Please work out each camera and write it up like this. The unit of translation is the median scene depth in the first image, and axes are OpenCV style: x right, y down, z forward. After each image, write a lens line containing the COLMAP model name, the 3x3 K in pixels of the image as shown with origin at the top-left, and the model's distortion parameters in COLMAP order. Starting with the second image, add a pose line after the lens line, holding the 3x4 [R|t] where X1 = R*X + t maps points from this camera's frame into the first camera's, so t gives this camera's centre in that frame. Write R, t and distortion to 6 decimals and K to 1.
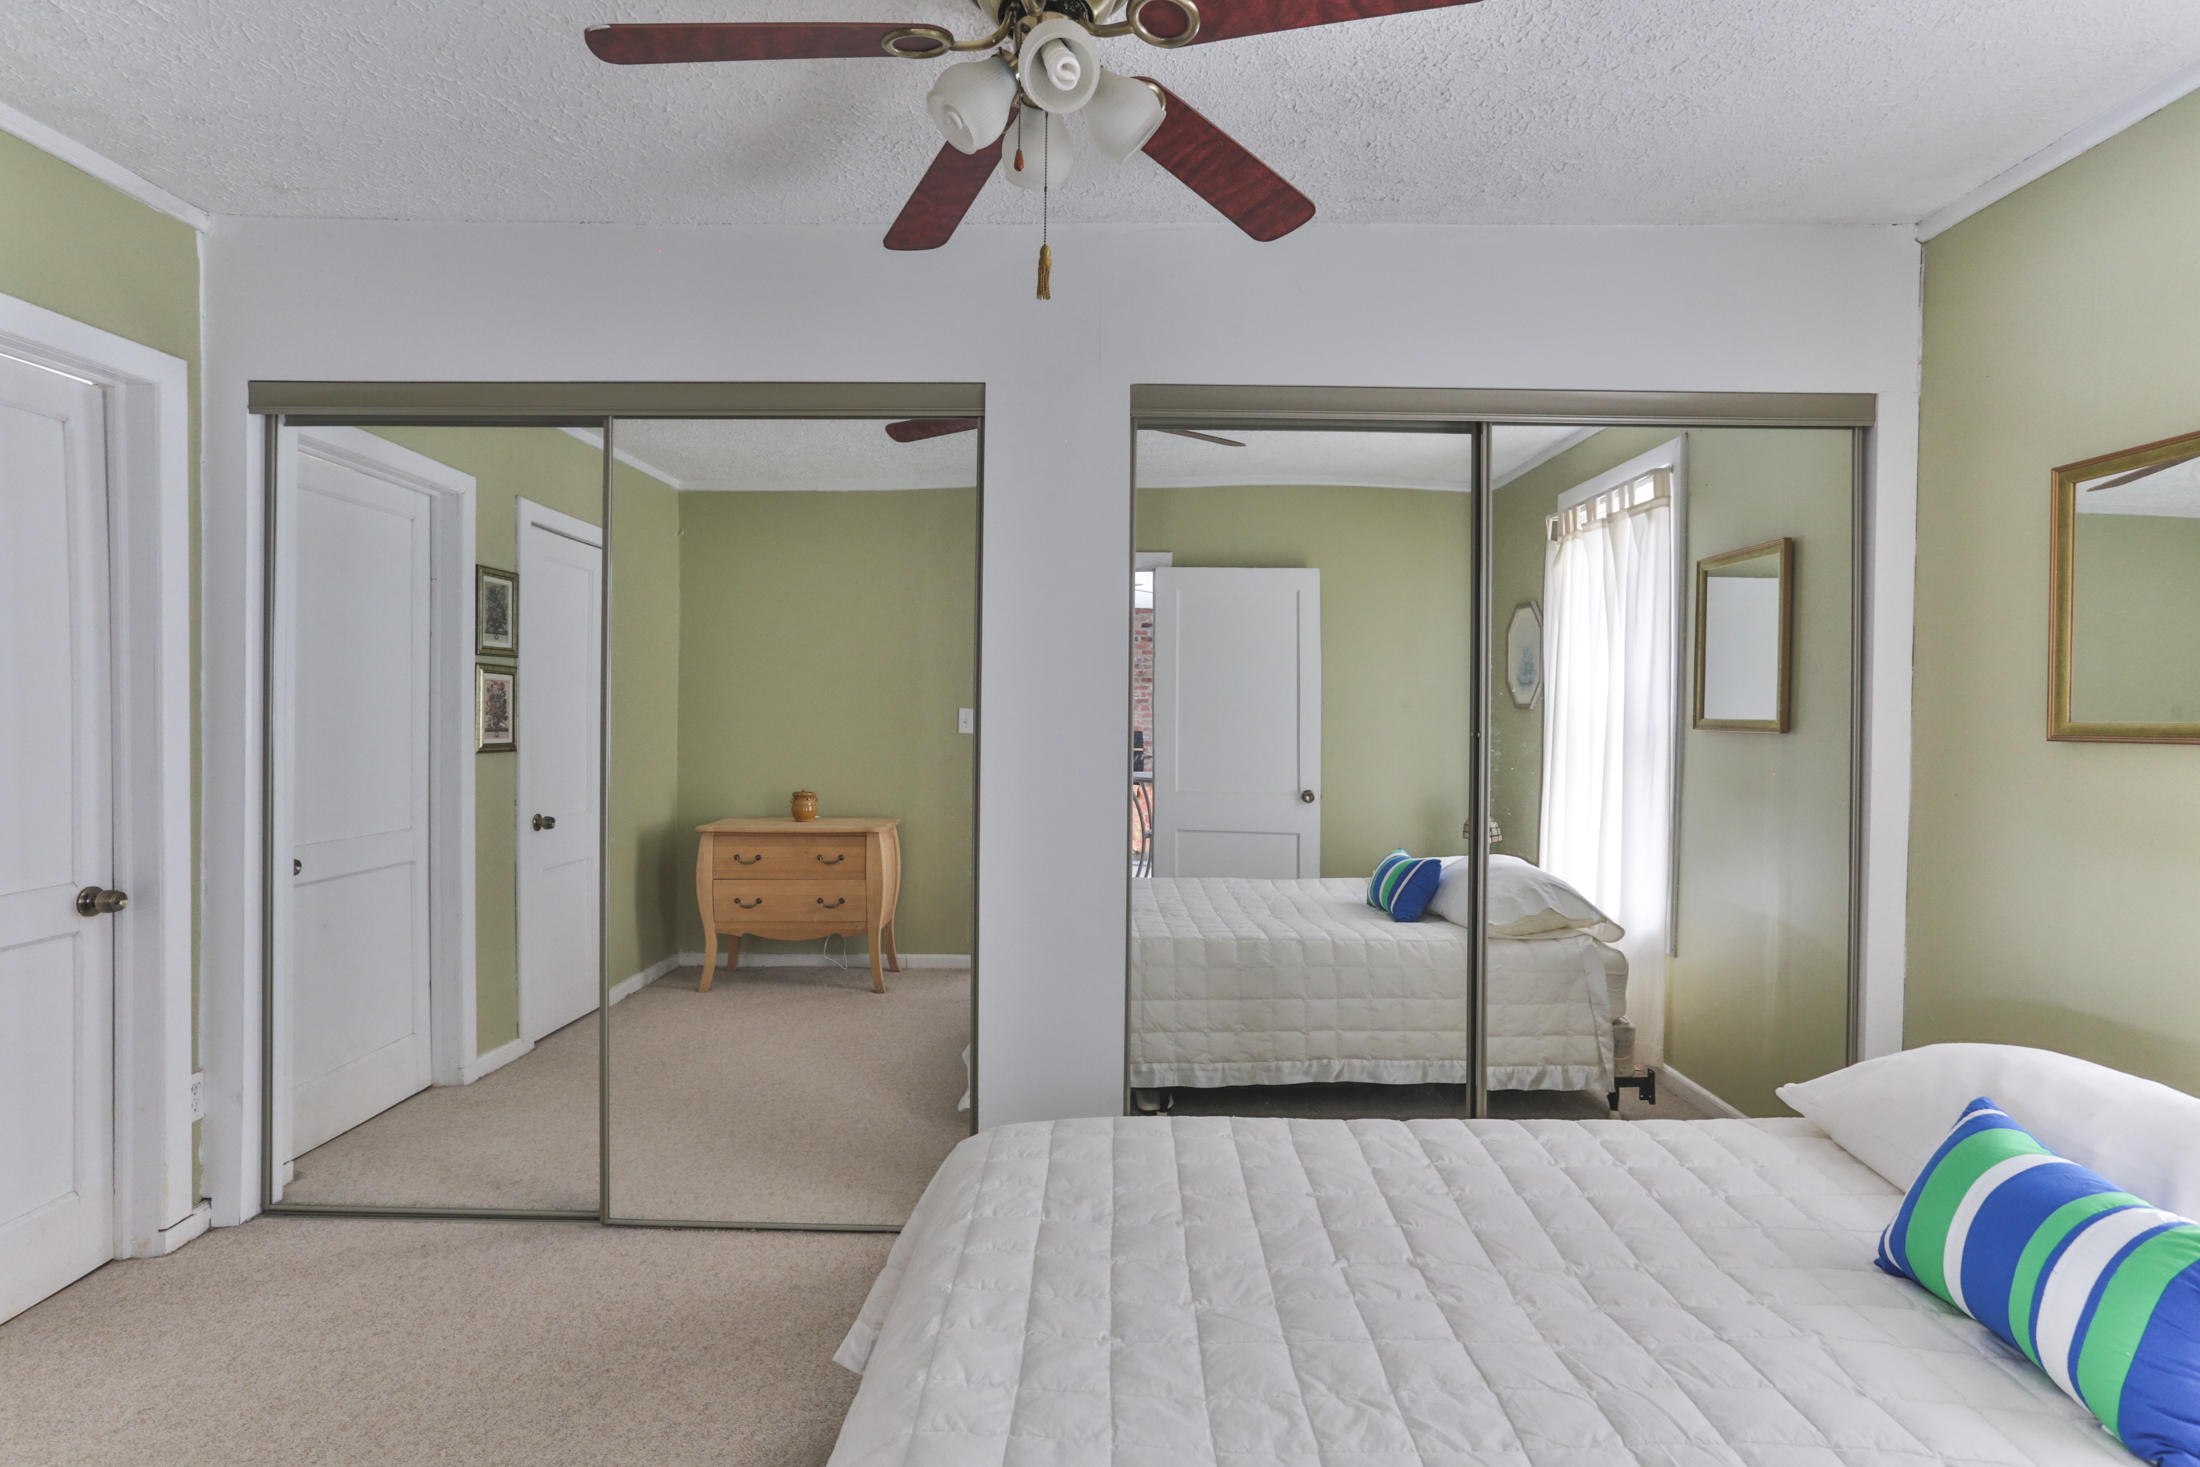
lens RADIAL K [[1134.8, 0, 1098.7], [0, 1134.8, 722.1], [0, 0, 1]] dist [-0.026854, 0.017787]
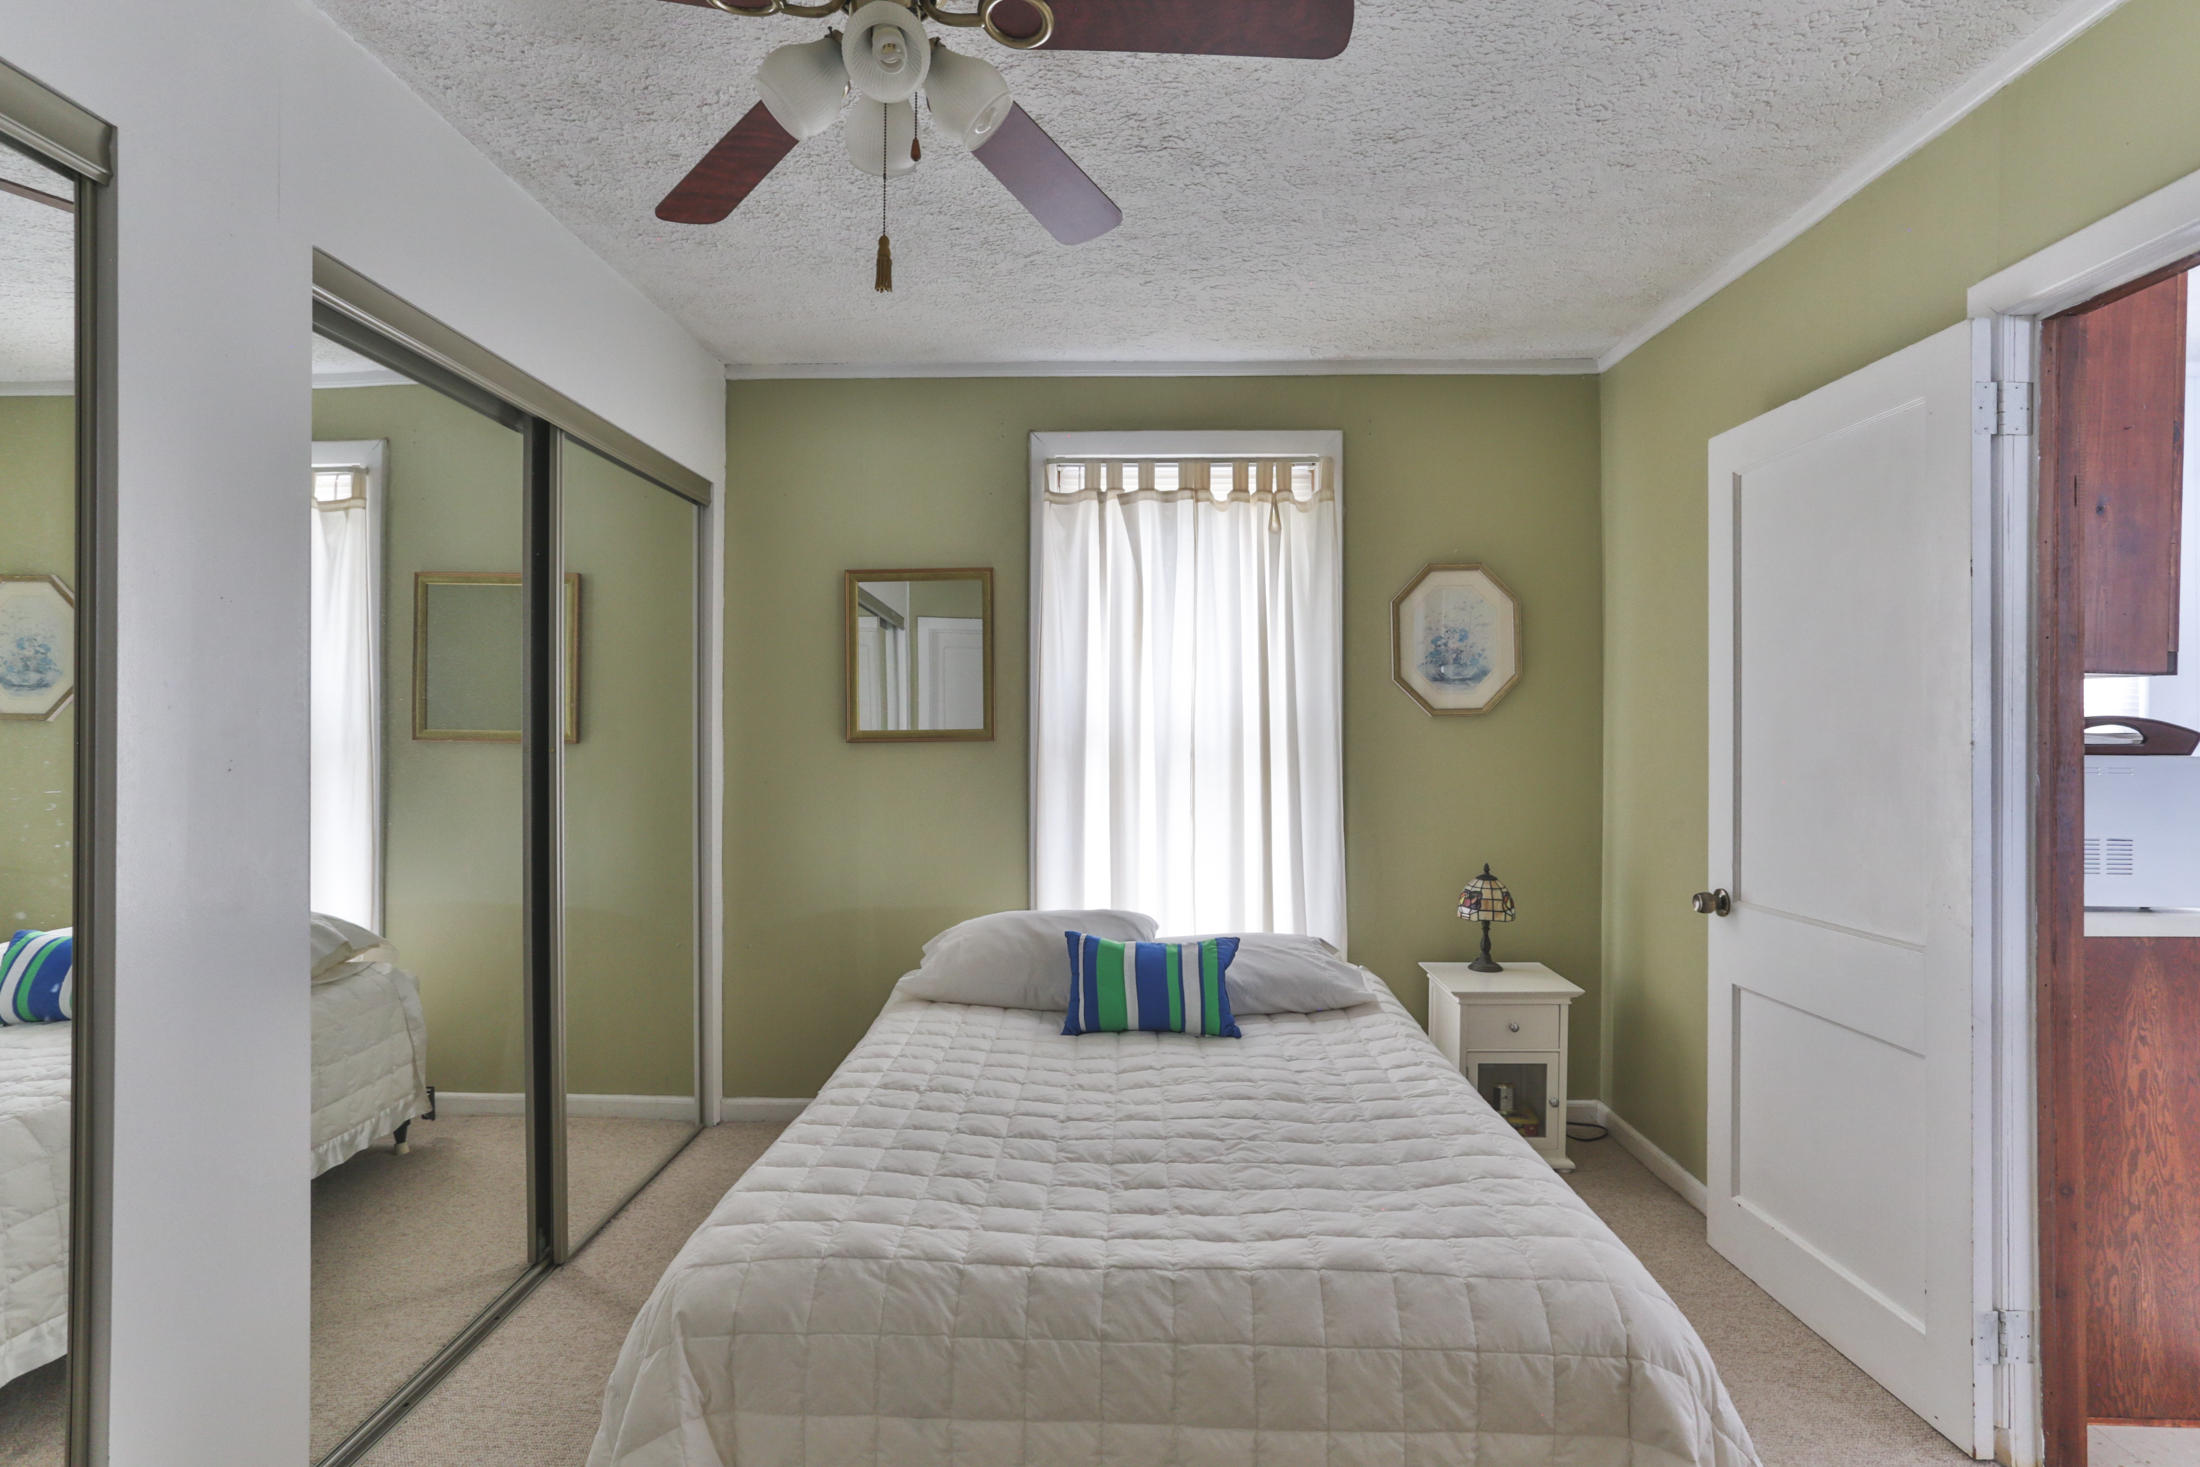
lens RADIAL K [[1134.8, 0, 1095.7], [0, 1134.8, 741.1], [0, 0, 1]] dist [-0.026854, 0.017787]
pose [[0.049831, -0.014539, 0.998652, -0.477692], [0.002699, 0.999892, 0.014422, -0.006851], [-0.998754, 0.001976, 0.049865, 0.376175]]
